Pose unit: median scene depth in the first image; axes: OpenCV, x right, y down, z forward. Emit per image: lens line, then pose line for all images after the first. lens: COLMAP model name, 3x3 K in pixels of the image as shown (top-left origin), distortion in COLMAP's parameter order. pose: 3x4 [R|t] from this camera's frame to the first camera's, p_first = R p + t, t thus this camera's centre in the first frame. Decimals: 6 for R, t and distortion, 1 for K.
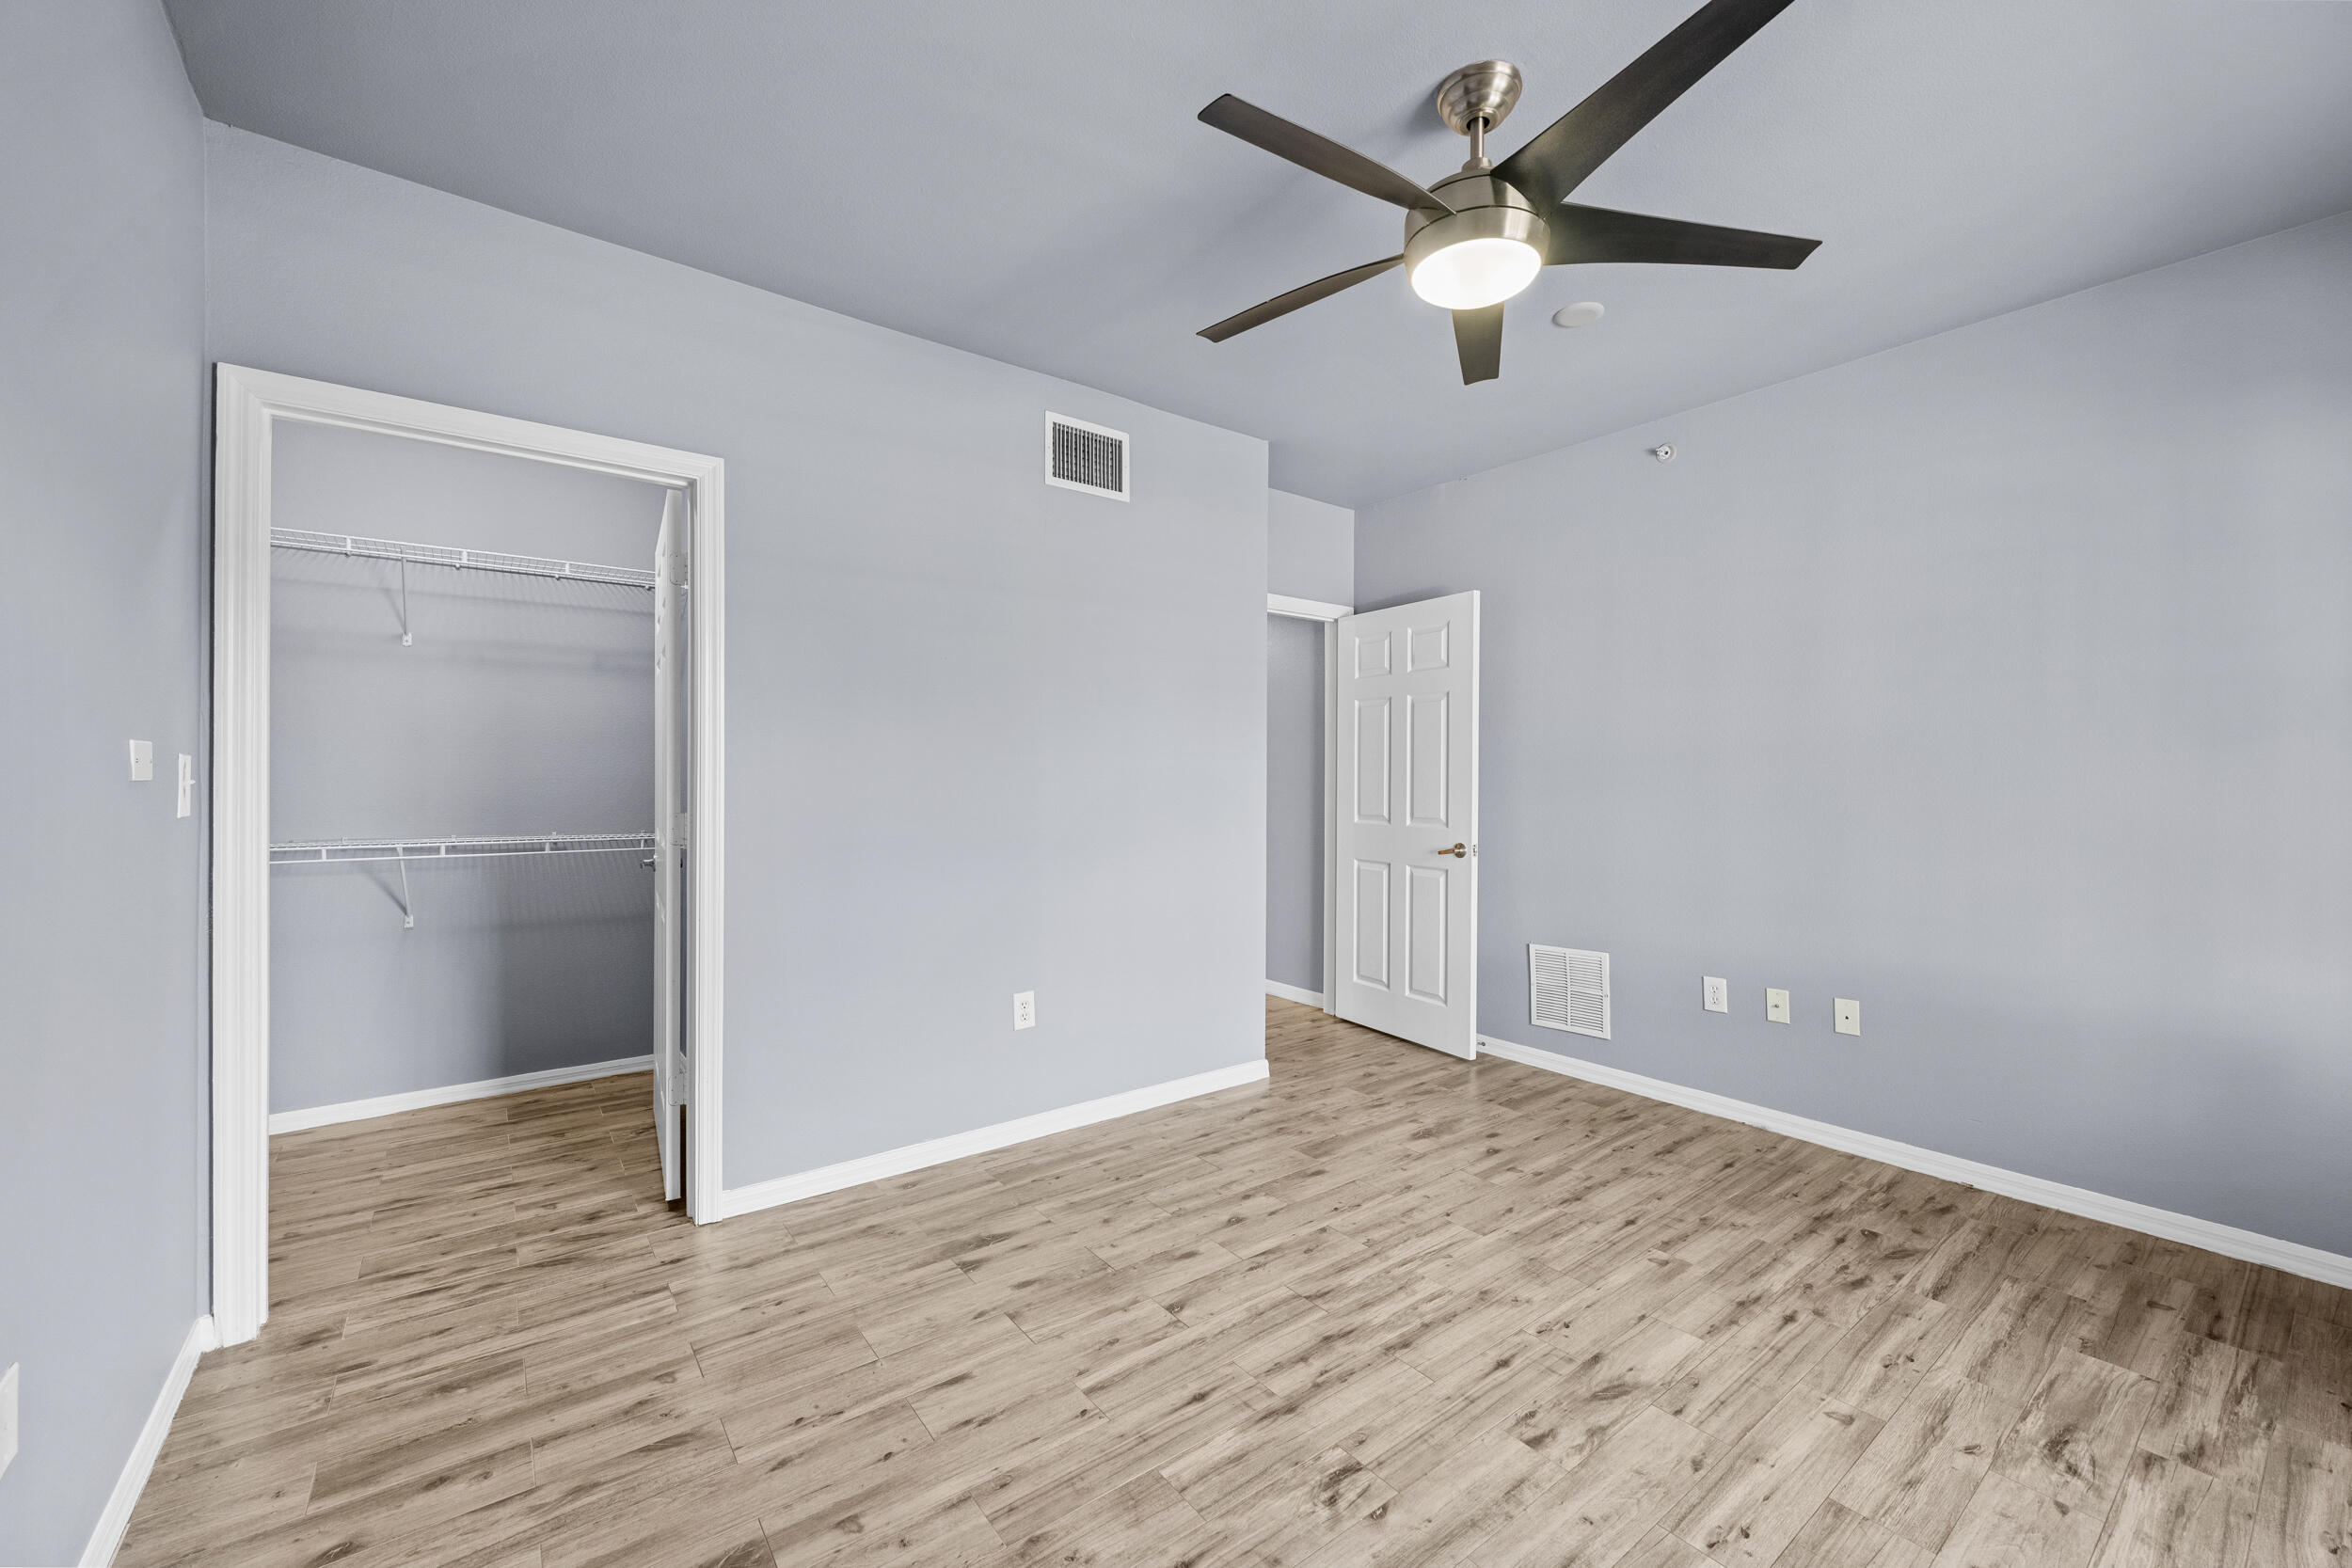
lens RADIAL K [[927.4, 0, 1172.3], [0, 927.4, 780.3], [0, 0, 1]] dist [-0.000343, 0.000003]
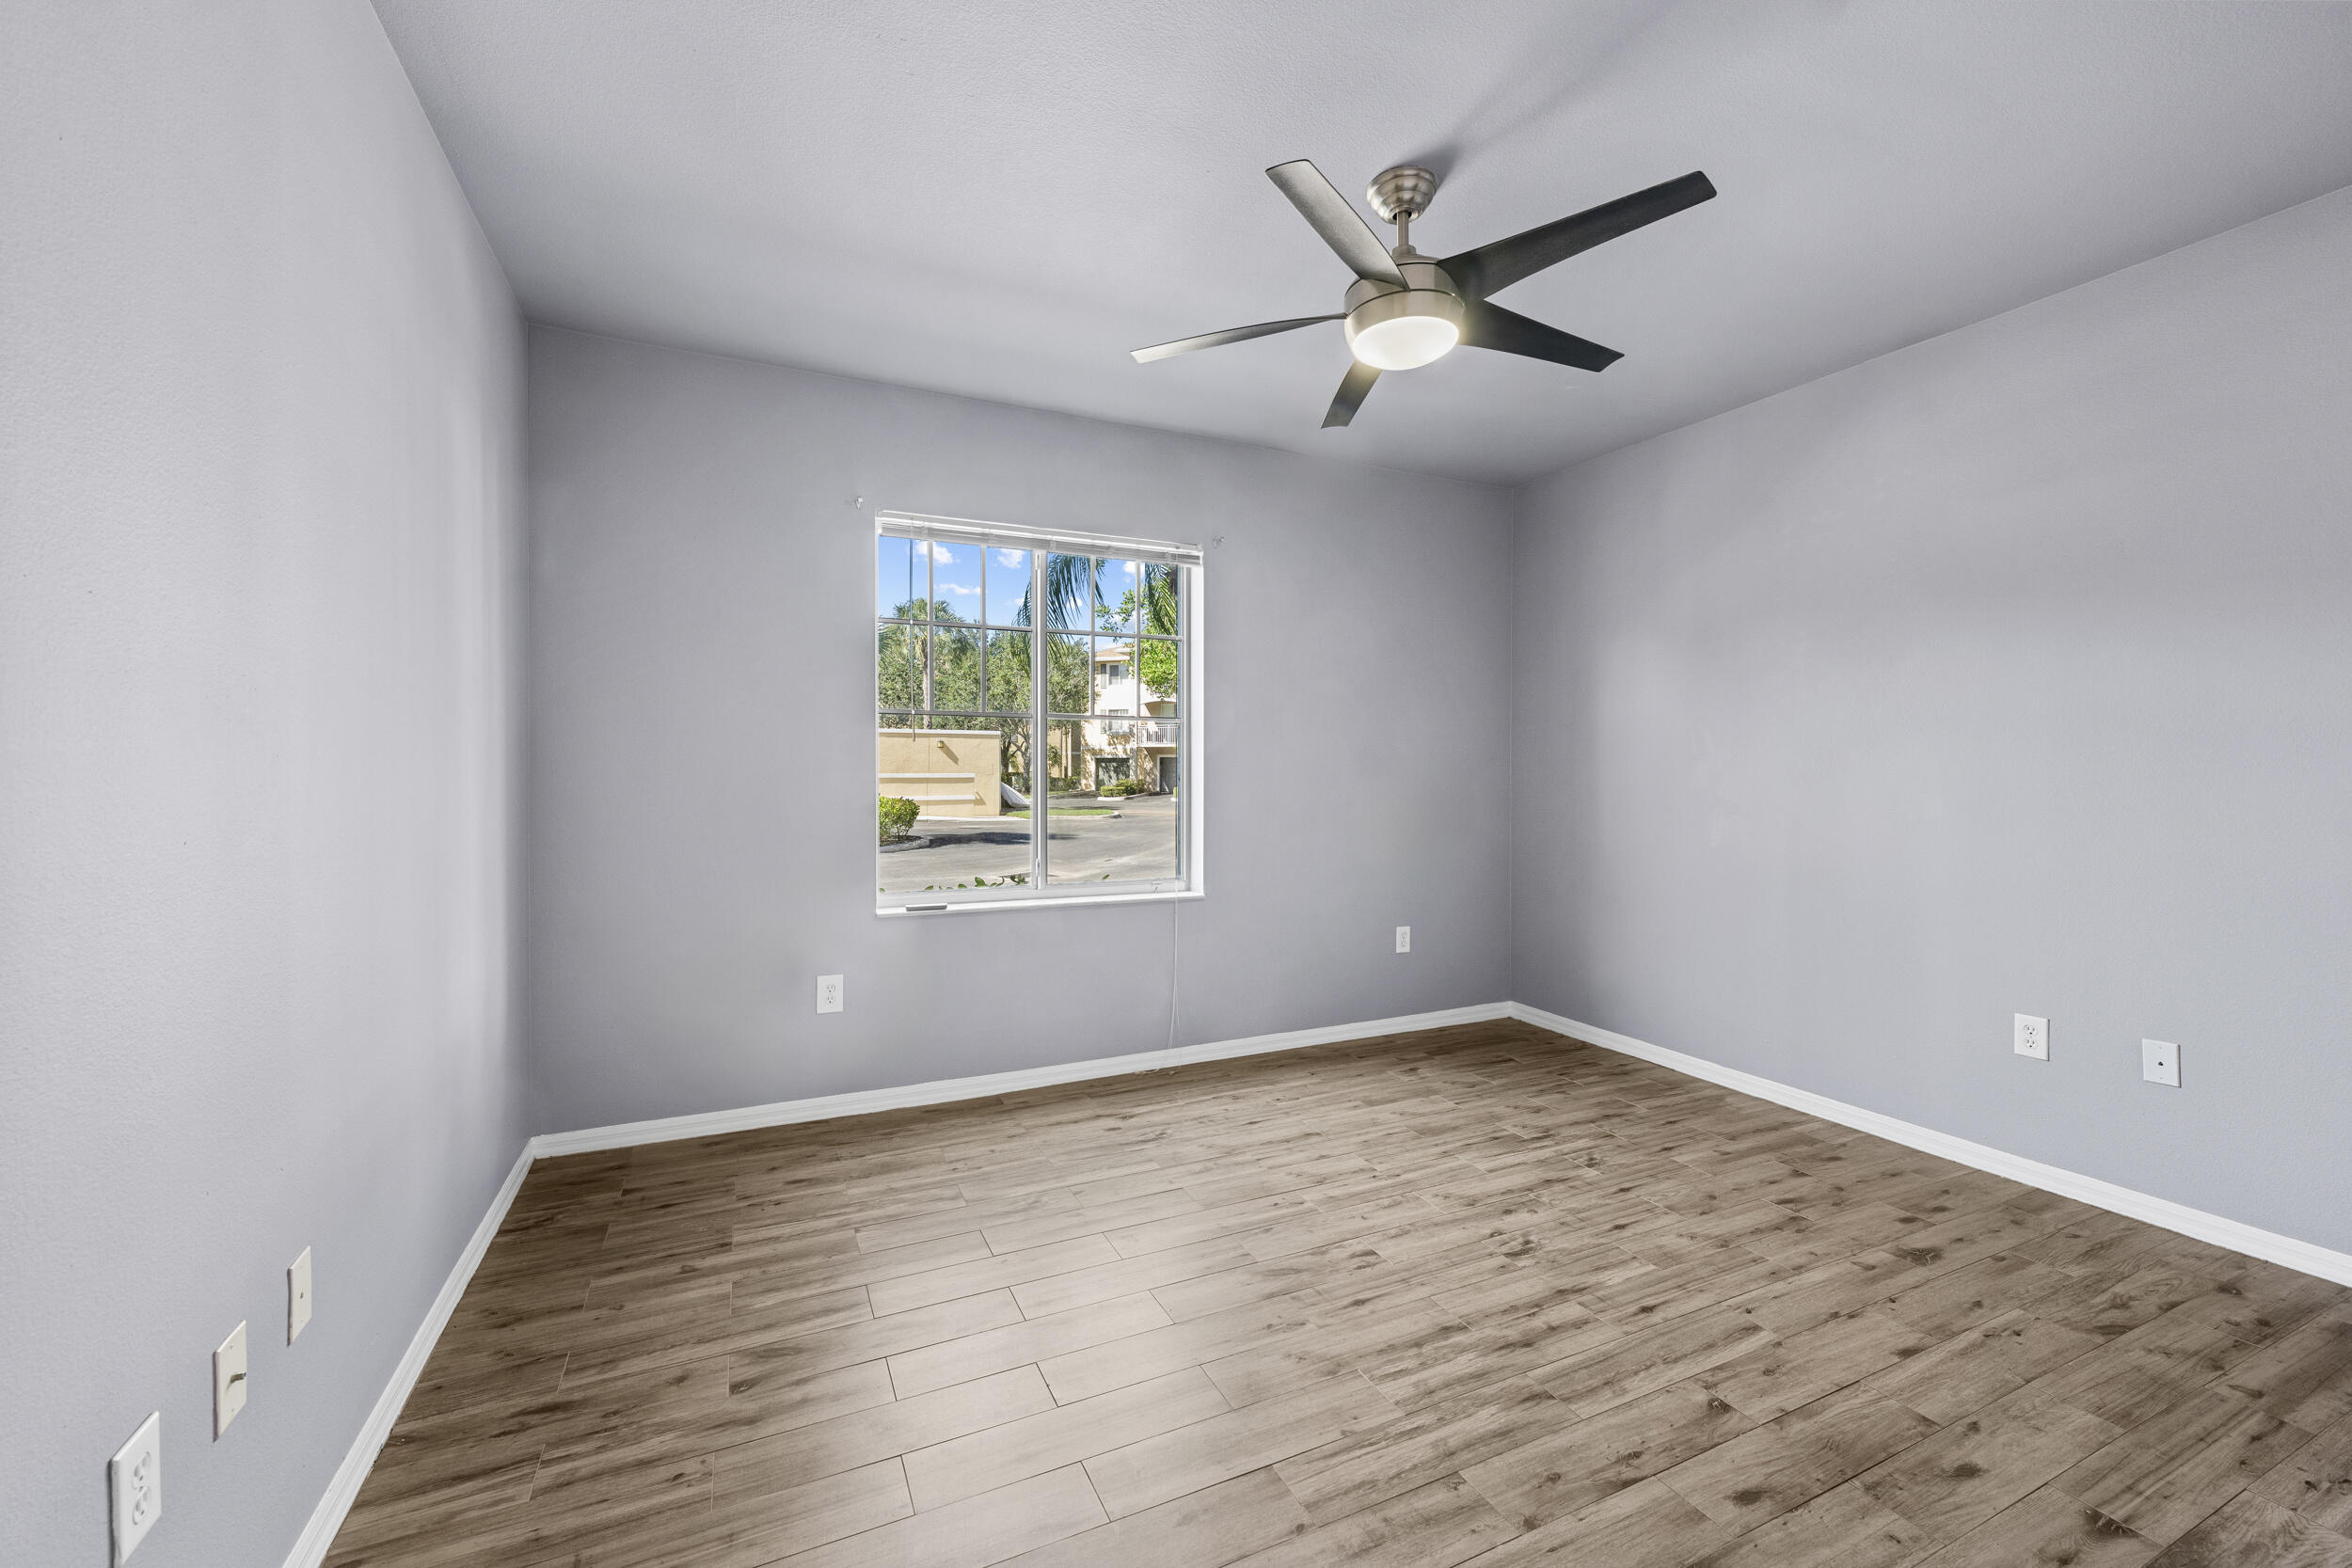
lens RADIAL K [[927.4, 0, 1172.3], [0, 927.4, 780.3], [0, 0, 1]] dist [-0.000343, 0.000003]
pose [[-0.976871, -0.007504, 0.213698, 0.333644], [-0.005016, 0.999913, 0.012182, -0.002444], [-0.213771, 0.010828, -0.976824, 2.060456]]
